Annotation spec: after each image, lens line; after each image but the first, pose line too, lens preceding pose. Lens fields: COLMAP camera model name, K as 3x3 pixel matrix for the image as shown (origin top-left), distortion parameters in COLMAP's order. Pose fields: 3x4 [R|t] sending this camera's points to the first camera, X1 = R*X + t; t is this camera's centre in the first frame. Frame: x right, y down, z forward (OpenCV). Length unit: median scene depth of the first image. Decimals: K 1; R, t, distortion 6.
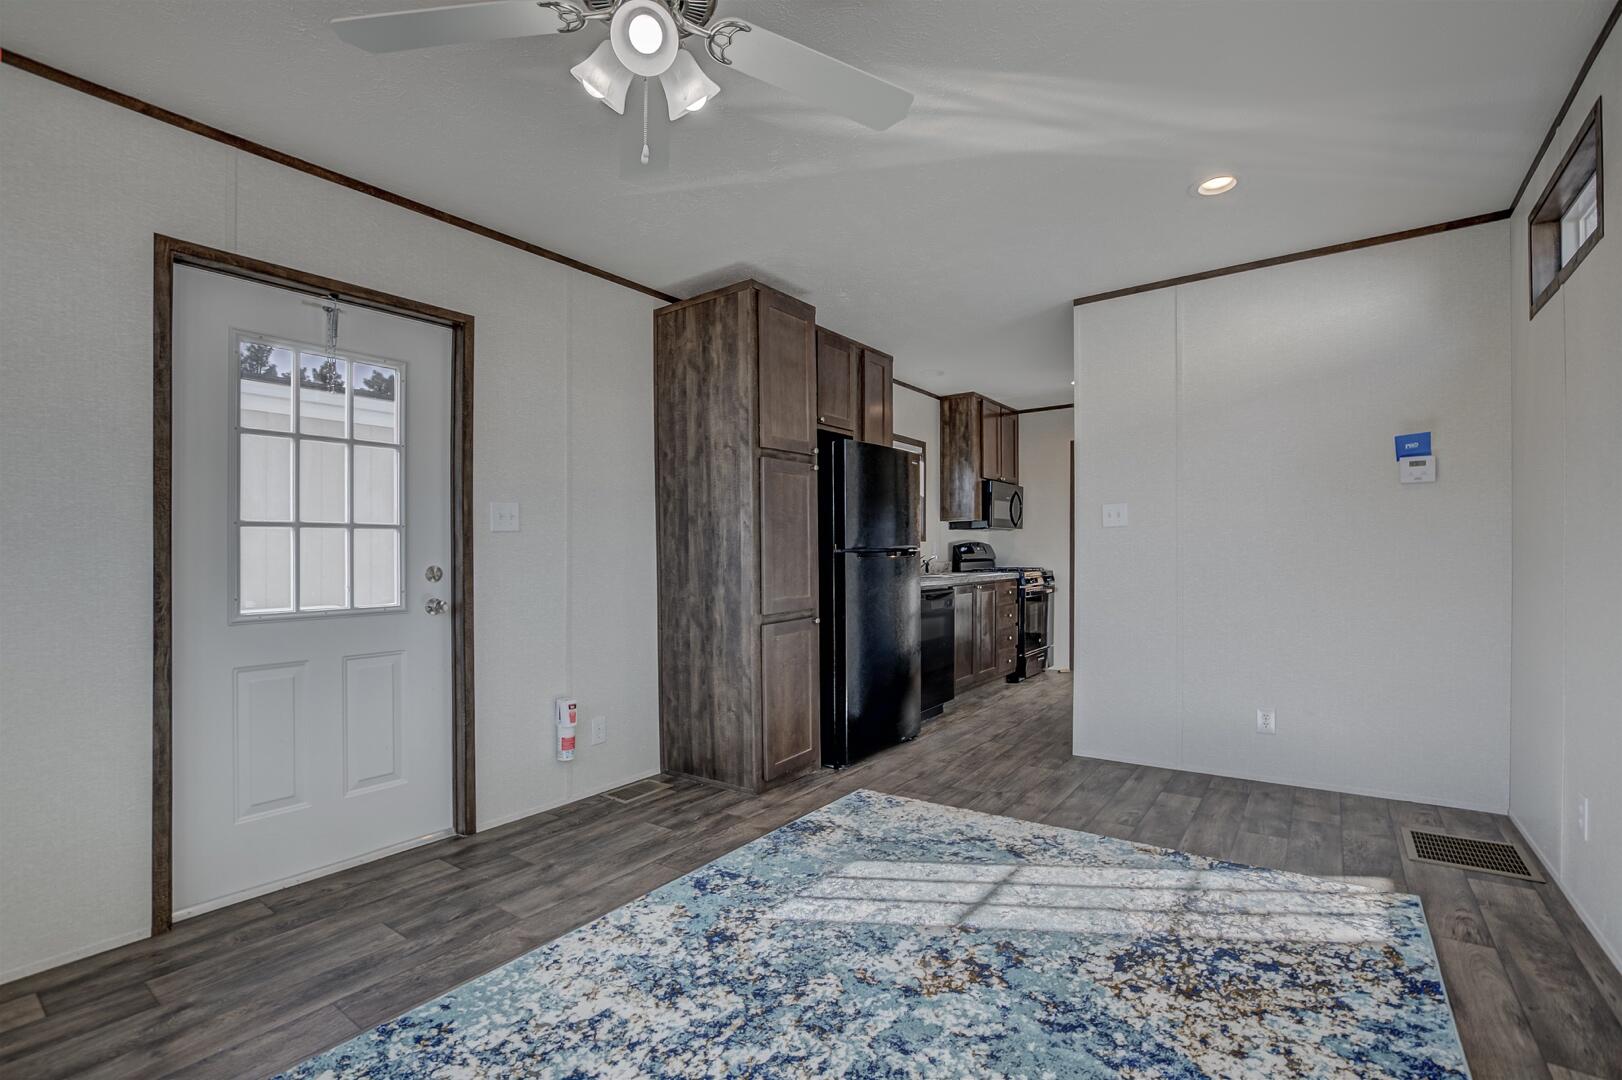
lens RADIAL K [[712.4, 0, 797.8], [0, 712.4, 557.1], [0, 0, 1]] dist [0.000766, -0.000260]
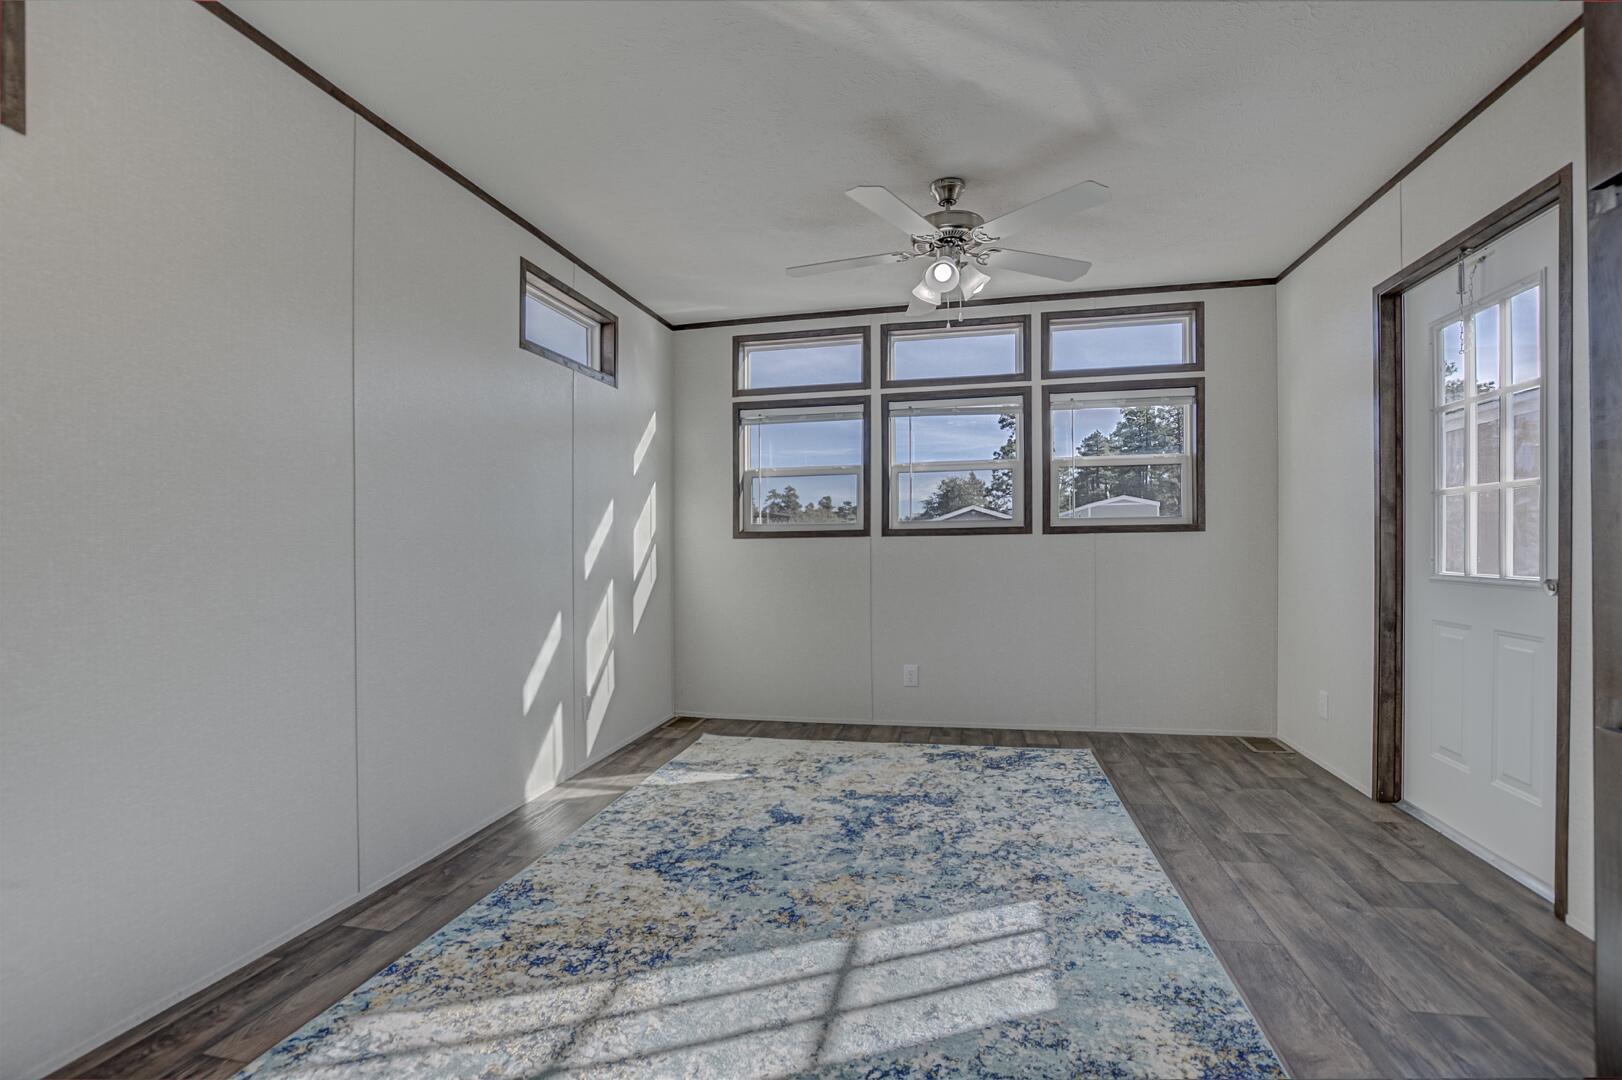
lens RADIAL K [[712.4, 0, 807.1], [0, 712.4, 545.0], [0, 0, 1]] dist [0.000766, -0.000260]
pose [[-0.904229, 0.018401, -0.426652, 0.686032], [0.021629, 0.999762, -0.002722, 0.024323], [0.426500, -0.011690, -0.904412, 1.890350]]
